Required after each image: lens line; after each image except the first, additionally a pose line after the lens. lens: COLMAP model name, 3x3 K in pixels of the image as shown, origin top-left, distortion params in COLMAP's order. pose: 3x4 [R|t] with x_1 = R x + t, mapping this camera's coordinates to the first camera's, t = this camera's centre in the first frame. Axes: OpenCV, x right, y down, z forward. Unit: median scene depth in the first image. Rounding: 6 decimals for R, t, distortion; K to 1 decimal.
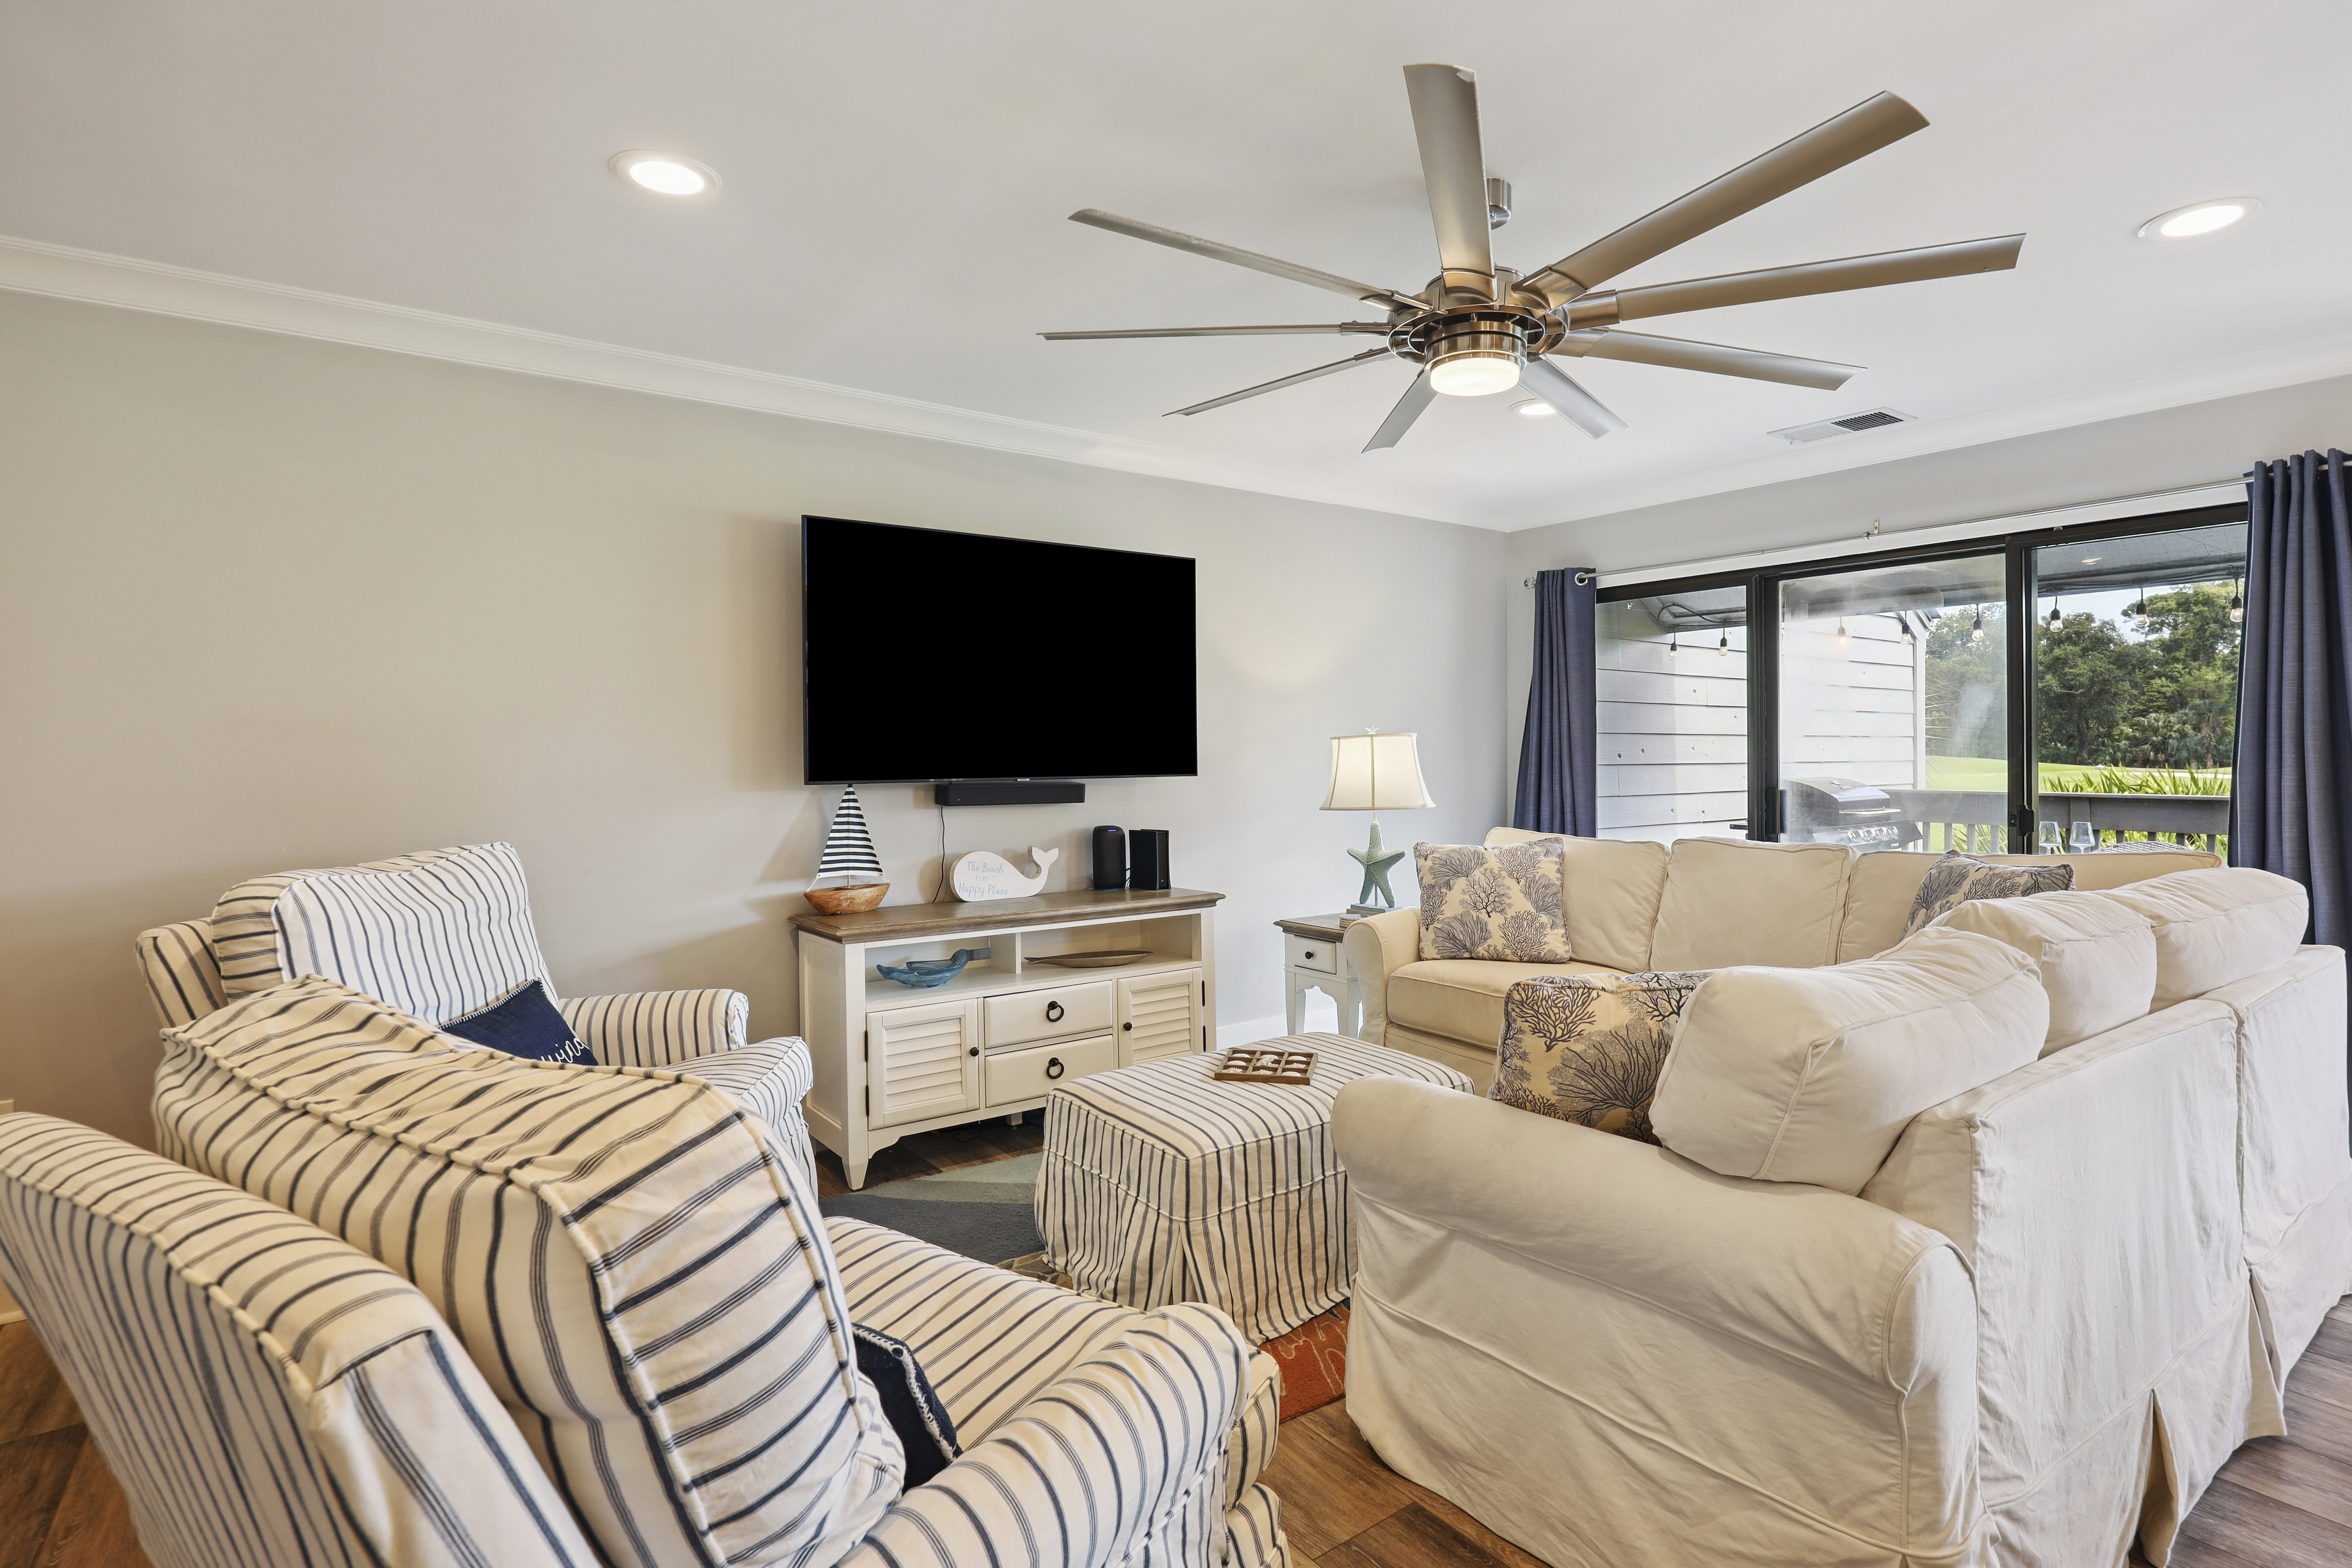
lens RADIAL K [[1113.6, 0, 1101.2], [0, 1113.6, 751.0], [0, 0, 1]] dist [0.001858, 0.000245]
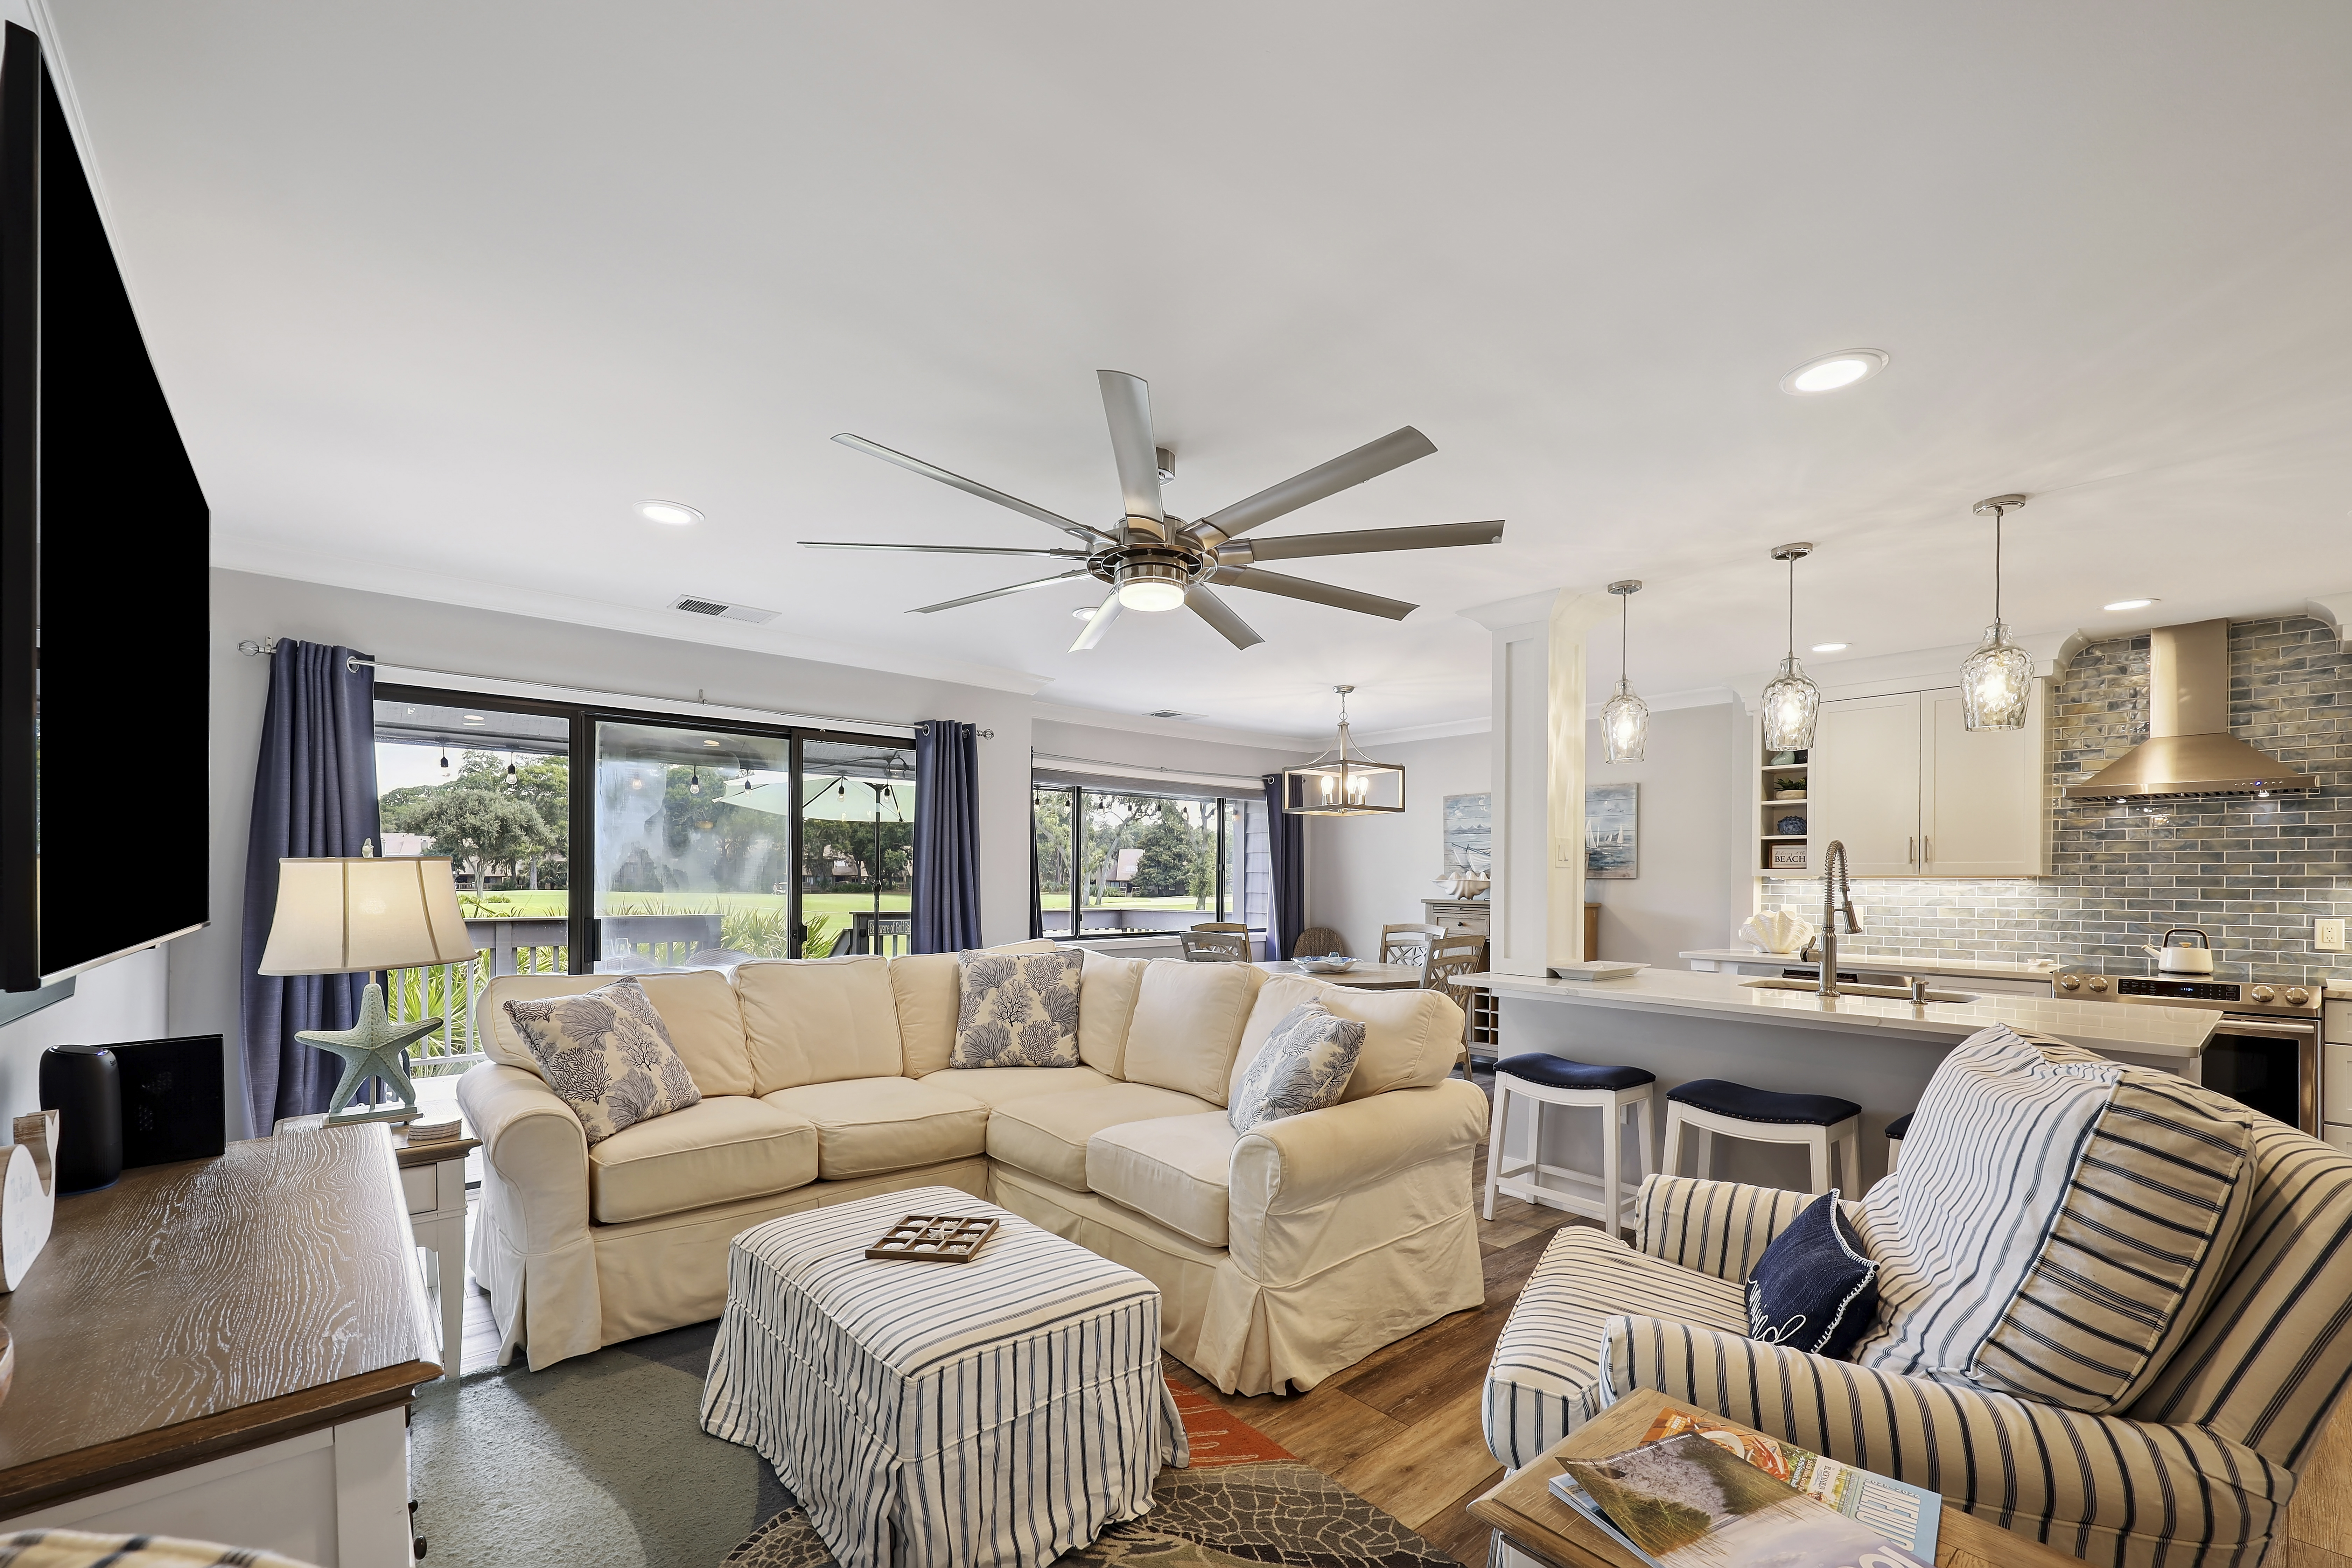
lens RADIAL K [[1037.6, 0, 1212.5], [0, 1037.6, 880.1], [0, 0, 1]] dist [-0.000061, -0.000039]
pose [[-0.149028, 0.005634, 0.988817, -0.510152], [-0.004795, 0.999968, -0.006420, 0.001121], [-0.988821, -0.005698, -0.148996, 0.655456]]
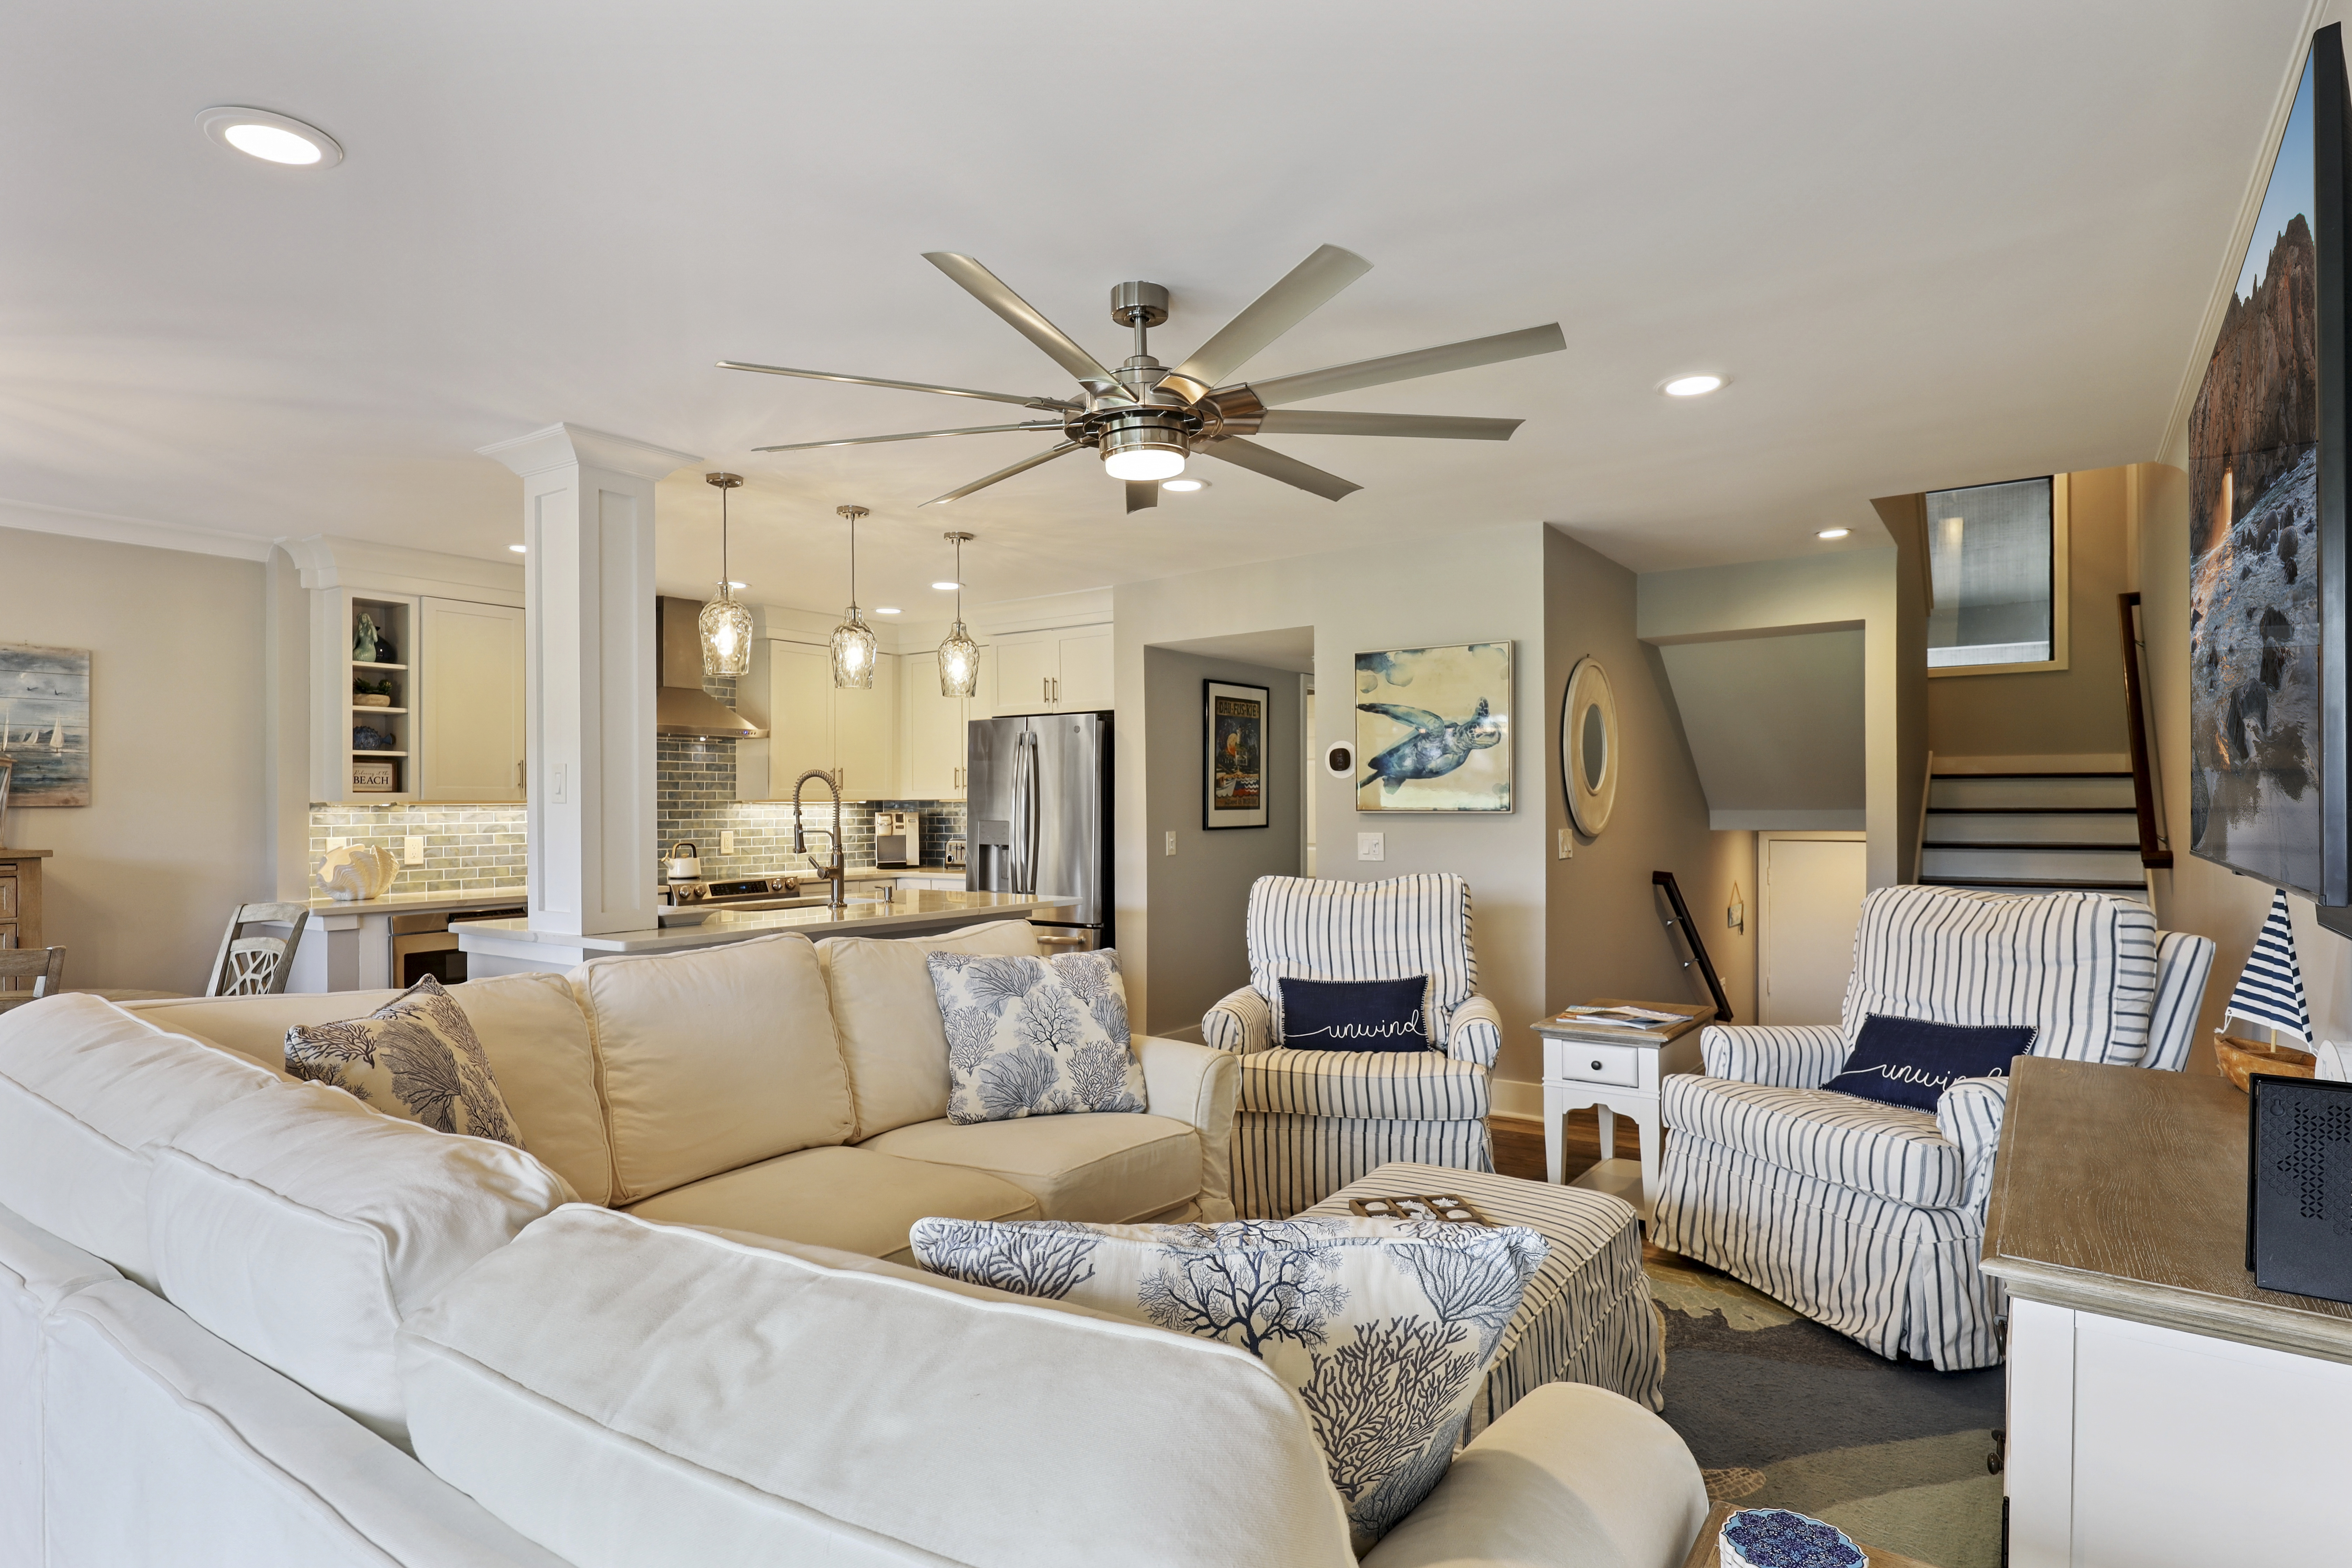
lens RADIAL K [[1288.4, 0, 1181.8], [0, 1288.4, 806.6], [0, 0, 1]] dist [0.001348, -0.000432]
pose [[-0.914204, 0.011289, -0.405097, 0.521150], [0.009667, 0.999935, 0.006049, -0.011565], [0.405139, 0.001614, -0.914254, 1.300581]]
